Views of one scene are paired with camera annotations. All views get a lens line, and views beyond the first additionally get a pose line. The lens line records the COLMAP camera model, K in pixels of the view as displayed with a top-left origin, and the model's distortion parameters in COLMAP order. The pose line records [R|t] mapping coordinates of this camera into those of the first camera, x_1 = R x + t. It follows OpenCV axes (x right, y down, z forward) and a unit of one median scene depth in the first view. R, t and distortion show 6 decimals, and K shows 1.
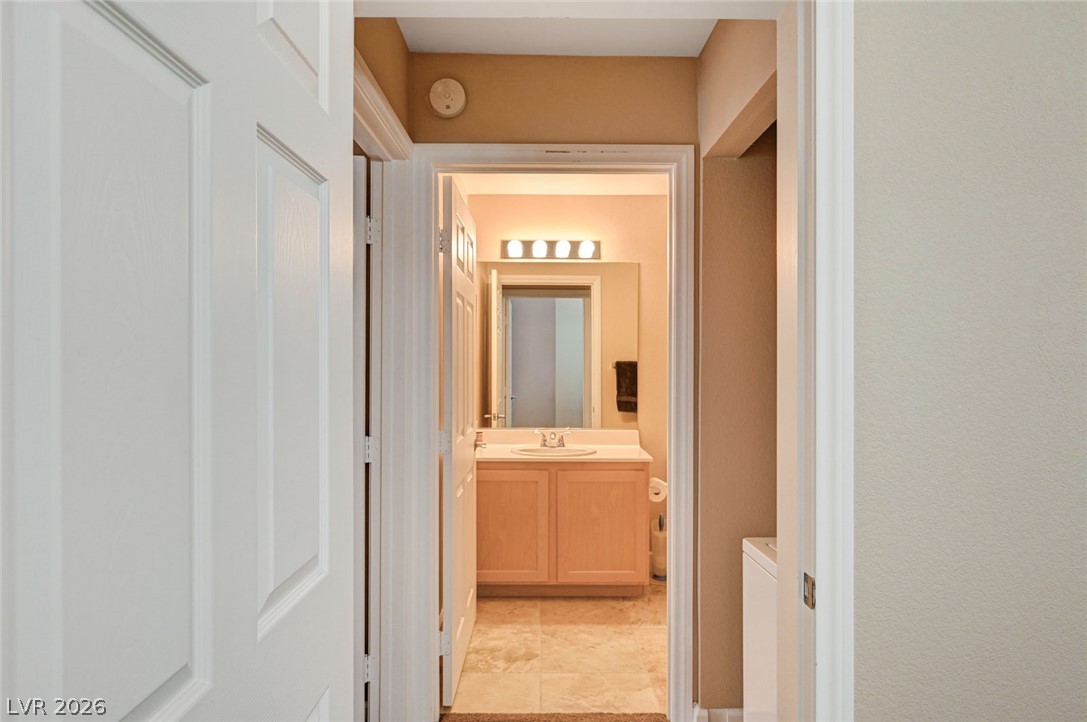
lens RADIAL K [[645.4, 0, 543.5], [0, 645.4, 361.0], [0, 0, 1]] dist [0.000528, -0.000018]
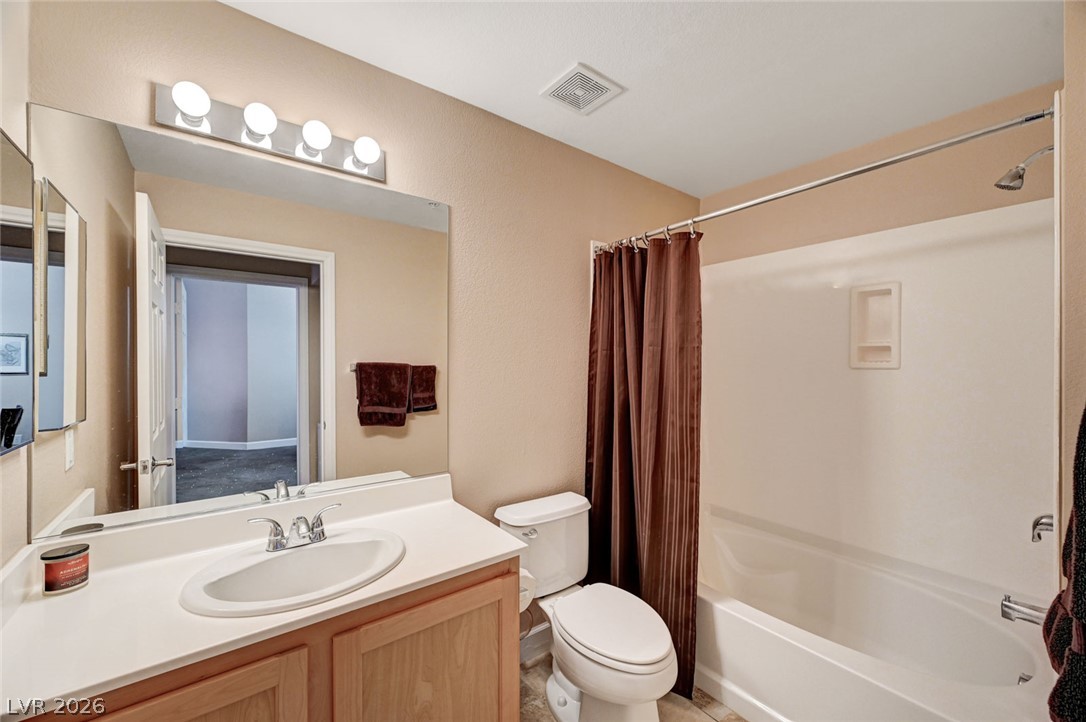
lens RADIAL K [[427.4, 0, 541.2], [0, 427.4, 365.7], [0, 0, 1]] dist [-0.001118, -0.000083]
pose [[0.800470, -0.006220, 0.599341, -0.024140], [0.000649, 0.999955, 0.009512, -0.001260], [-0.599373, -0.007225, 0.800437, 0.514151]]
